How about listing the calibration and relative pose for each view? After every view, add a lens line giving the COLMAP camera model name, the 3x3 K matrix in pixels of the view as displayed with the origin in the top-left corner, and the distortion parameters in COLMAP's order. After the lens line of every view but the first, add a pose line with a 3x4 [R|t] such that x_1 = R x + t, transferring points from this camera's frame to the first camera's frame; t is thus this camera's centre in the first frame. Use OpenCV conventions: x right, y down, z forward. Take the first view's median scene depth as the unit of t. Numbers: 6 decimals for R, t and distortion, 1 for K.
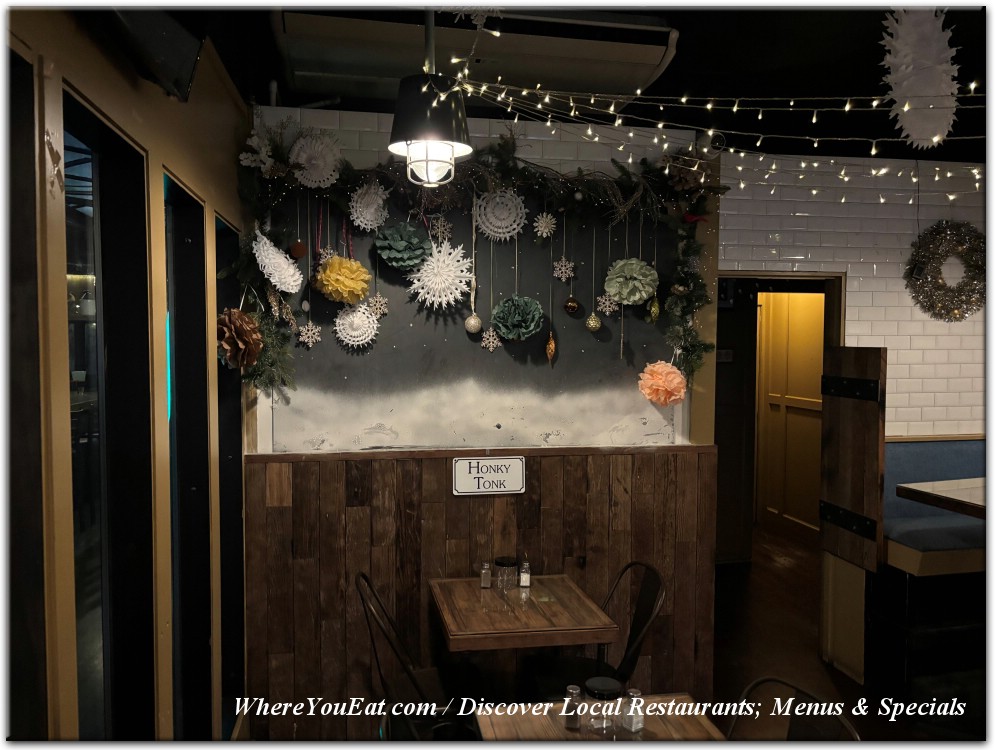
lens RADIAL K [[738.6, 0, 502.4], [0, 738.6, 384.5], [0, 0, 1]] dist [0.068789, -0.082751]
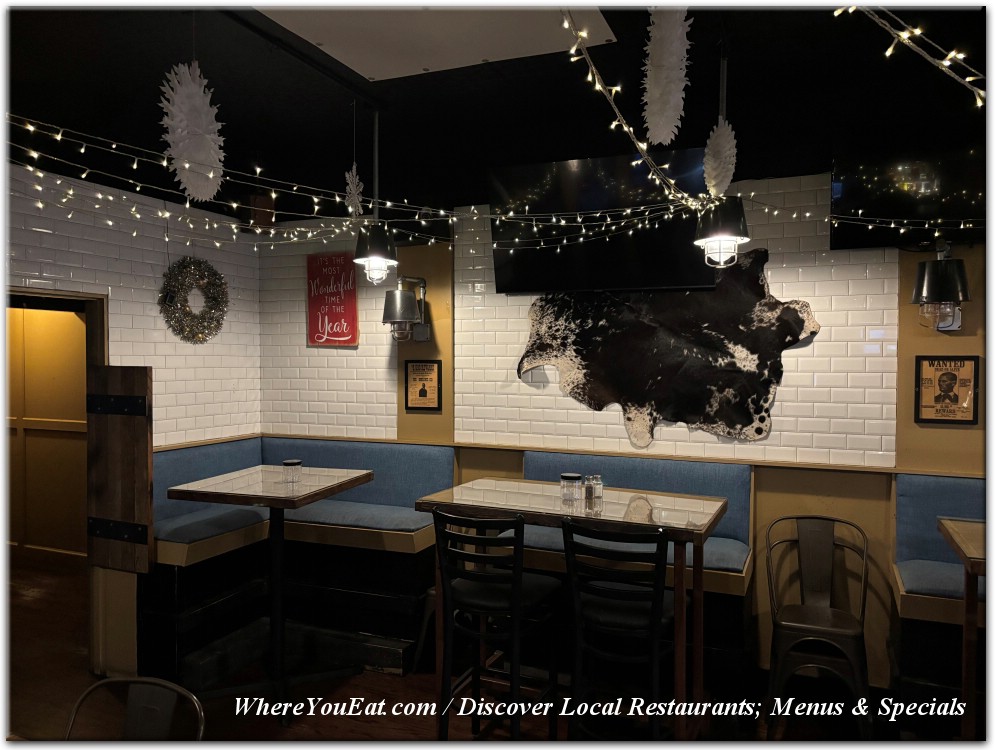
lens RADIAL K [[738.6, 0, 503.6], [0, 738.6, 380.7], [0, 0, 1]] dist [0.068789, -0.082751]
pose [[0.545657, -0.022896, 0.837696, -0.121304], [0.047629, 0.998858, -0.003724, 0.000717], [-0.836654, 0.041931, 0.546125, -0.036701]]
